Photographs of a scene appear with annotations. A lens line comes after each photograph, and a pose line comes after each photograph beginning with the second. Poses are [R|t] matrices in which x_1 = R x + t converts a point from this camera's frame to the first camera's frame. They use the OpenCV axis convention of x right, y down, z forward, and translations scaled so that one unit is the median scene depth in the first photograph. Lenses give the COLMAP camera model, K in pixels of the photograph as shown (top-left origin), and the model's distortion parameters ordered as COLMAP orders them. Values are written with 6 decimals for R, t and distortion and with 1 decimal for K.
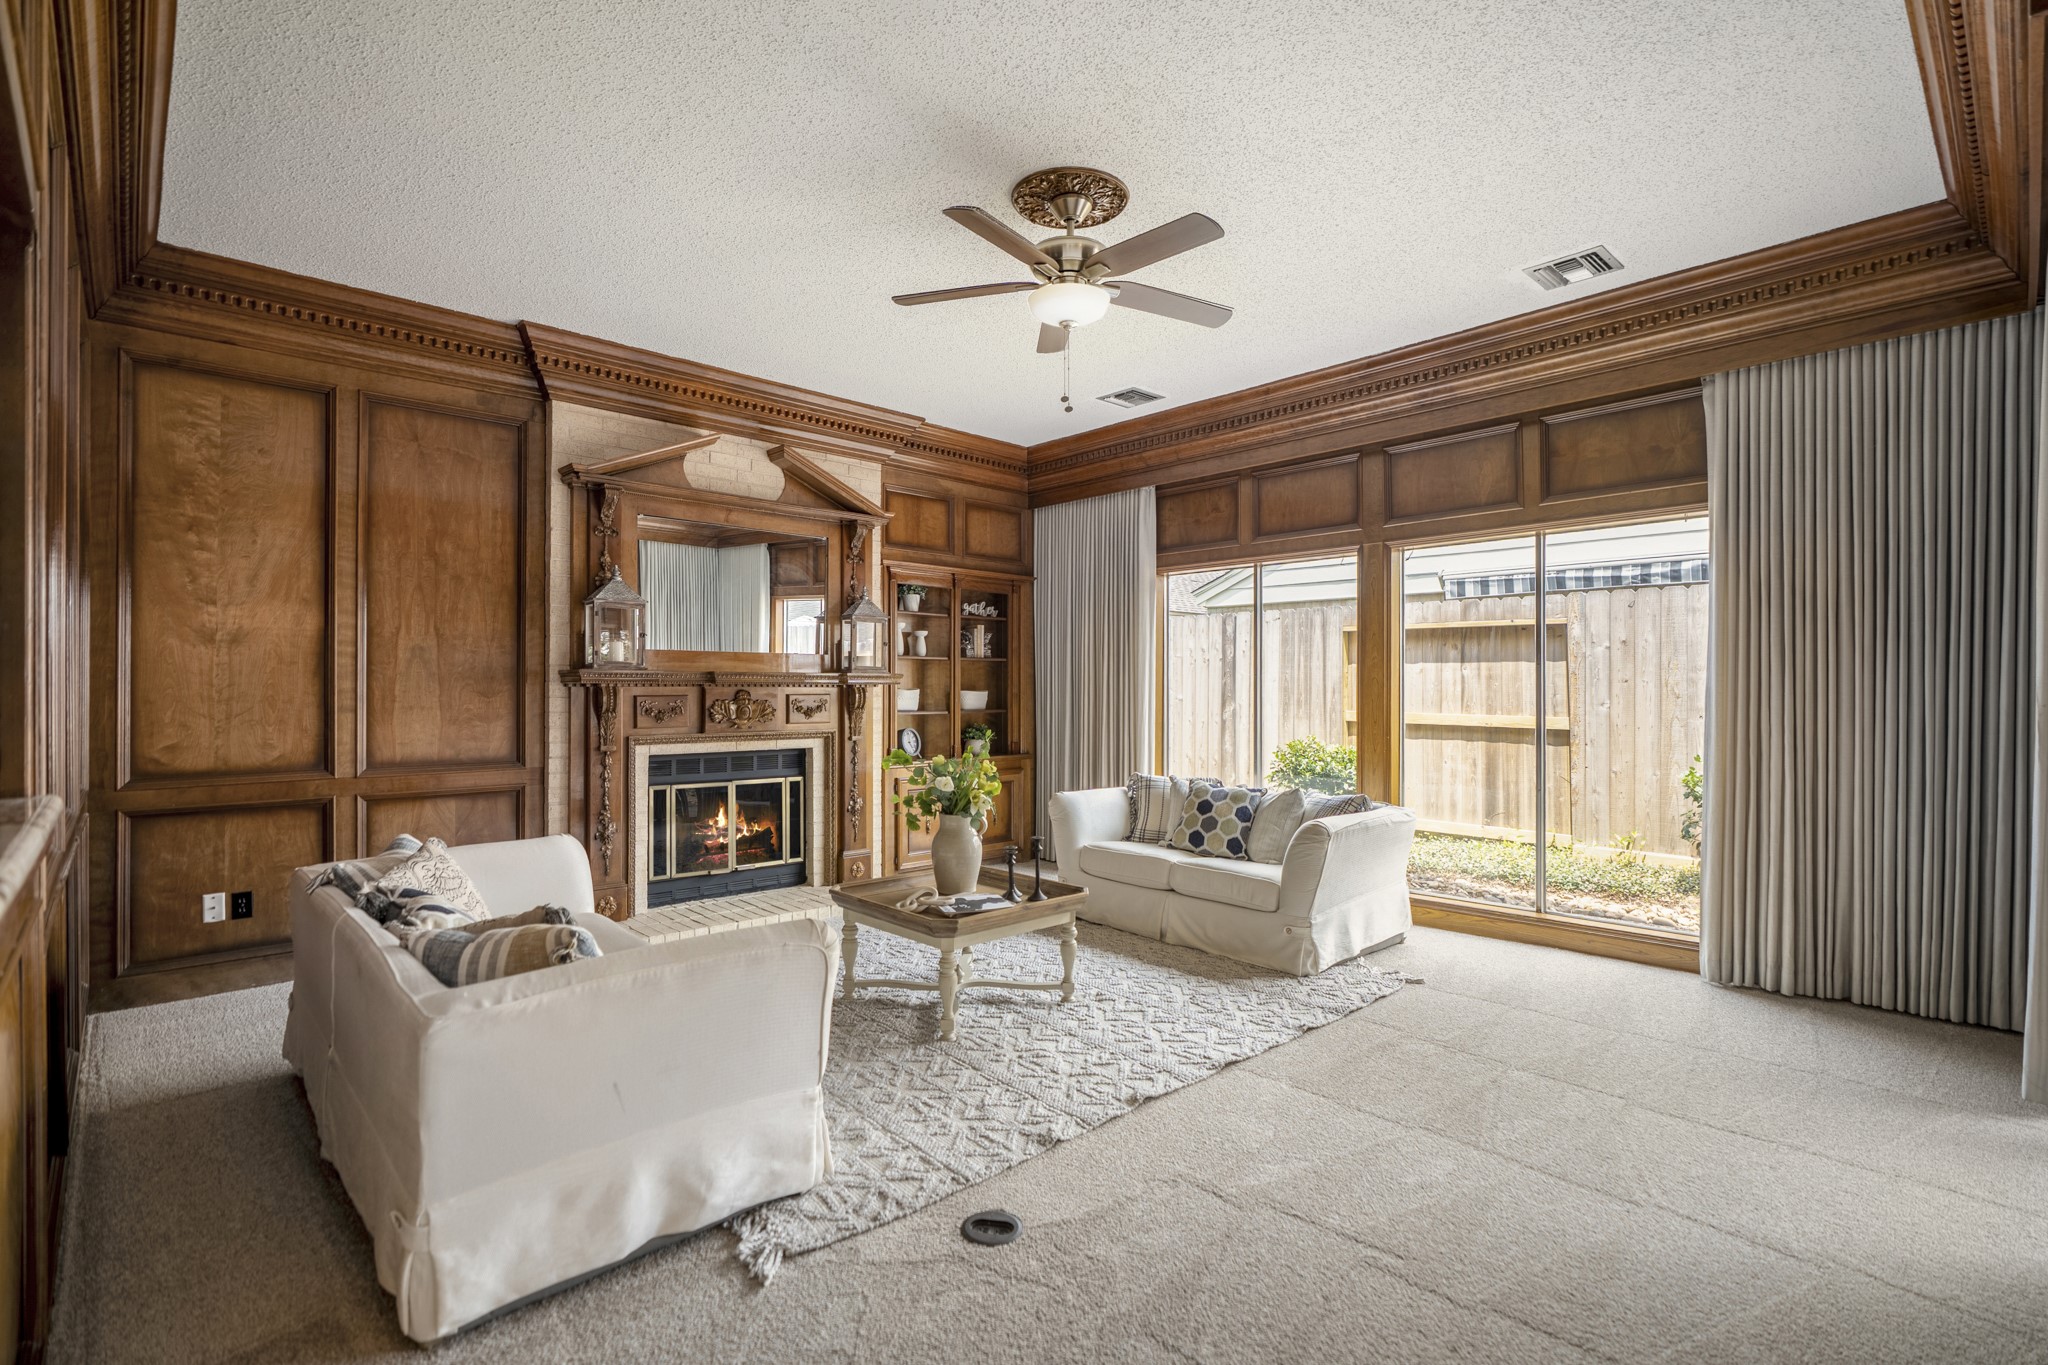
lens RADIAL K [[958.6, 0, 1024.0], [0, 958.6, 682.5], [0, 0, 1]] dist [-0.000183, 0.000123]
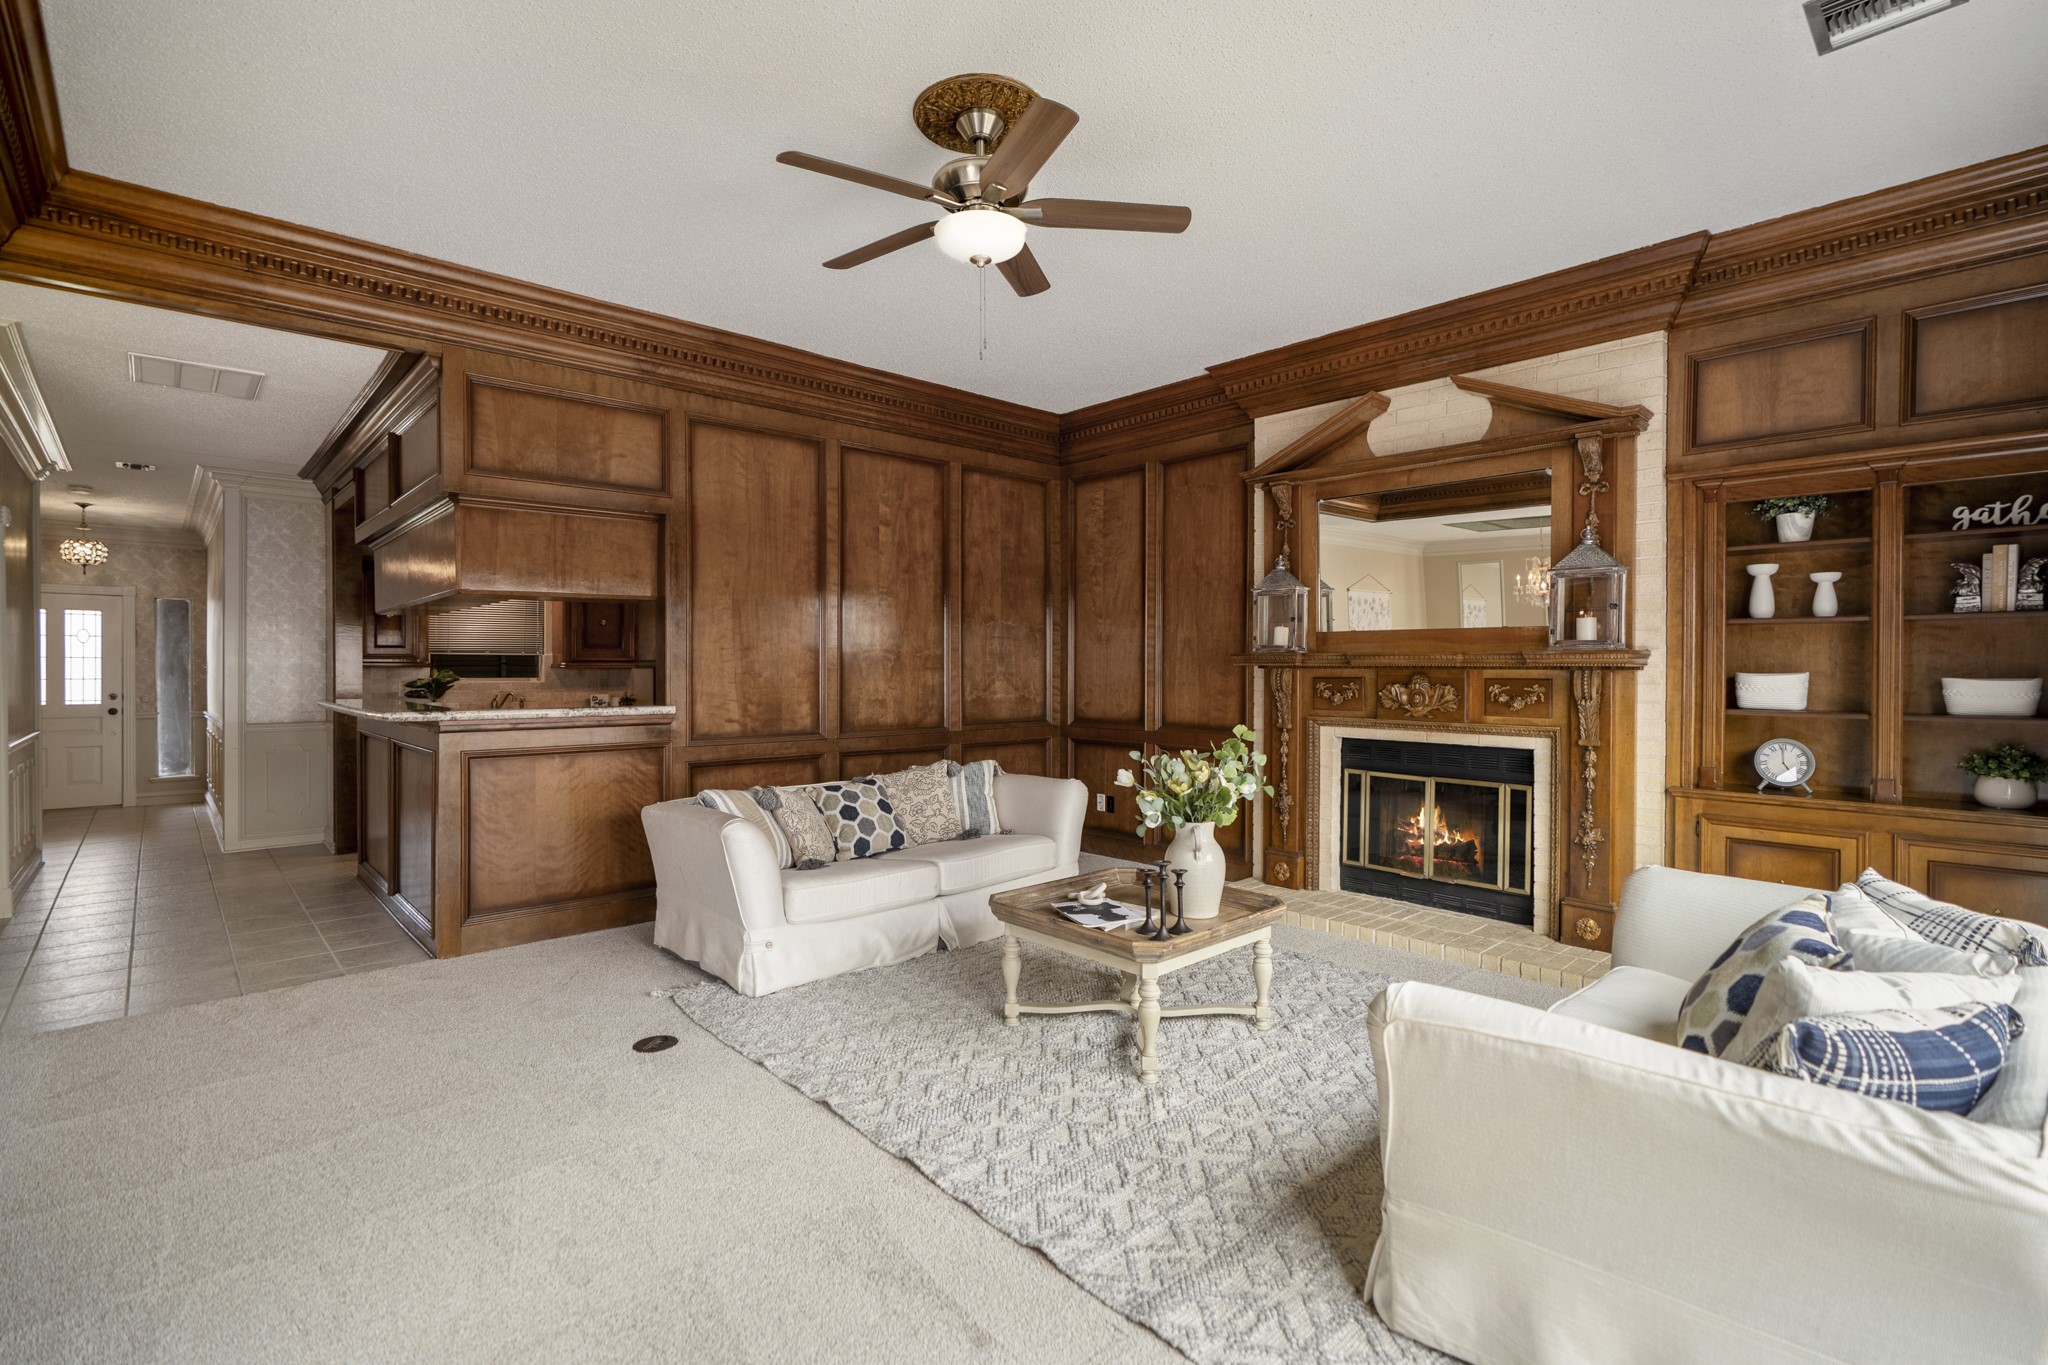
lens RADIAL K [[958.6, 0, 1024.0], [0, 958.6, 682.5], [0, 0, 1]] dist [-0.000183, 0.000123]
pose [[-0.015043, 0.020280, -0.999681, 0.603772], [0.005347, 0.999782, 0.020202, -0.003525], [0.999873, -0.005041, -0.015148, 0.678403]]
